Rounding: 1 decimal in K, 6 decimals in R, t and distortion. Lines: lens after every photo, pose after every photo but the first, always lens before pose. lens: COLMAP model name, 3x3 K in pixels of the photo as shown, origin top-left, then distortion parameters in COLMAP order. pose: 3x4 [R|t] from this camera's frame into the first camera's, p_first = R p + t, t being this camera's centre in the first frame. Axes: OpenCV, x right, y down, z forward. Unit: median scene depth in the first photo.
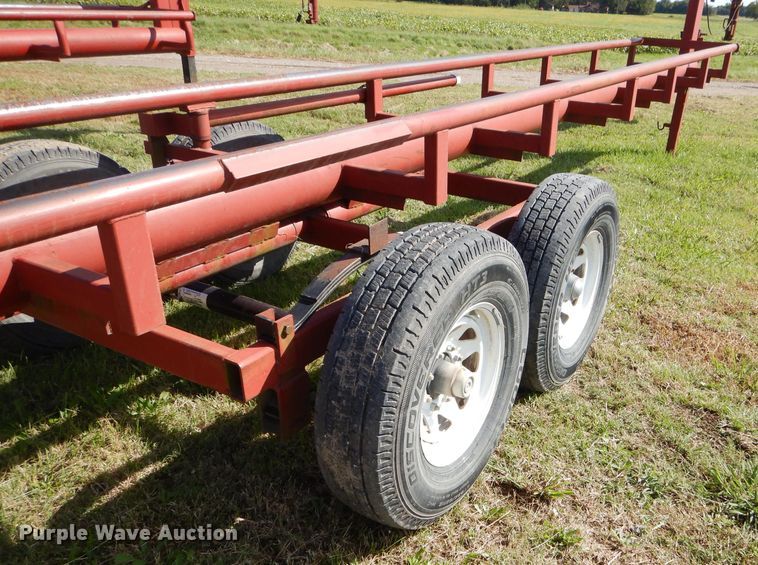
lens RADIAL K [[550.7, 0, 379.0], [0, 550.7, 282.5], [0, 0, 1]] dist [0.007666, 0.004540]
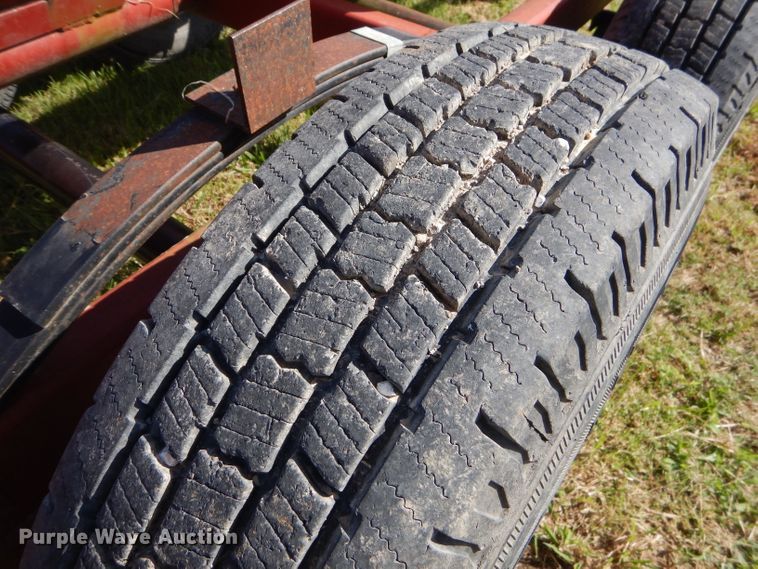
lens RADIAL K [[558.8, 0, 358.6], [0, 558.8, 284.4], [0, 0, 1]] dist [0.003642, 0.001890]
pose [[0.999628, 0.026917, 0.004367, 0.044187], [-0.026387, 0.914457, 0.403823, -0.097864], [0.006876, -0.403788, 0.914827, 0.670998]]
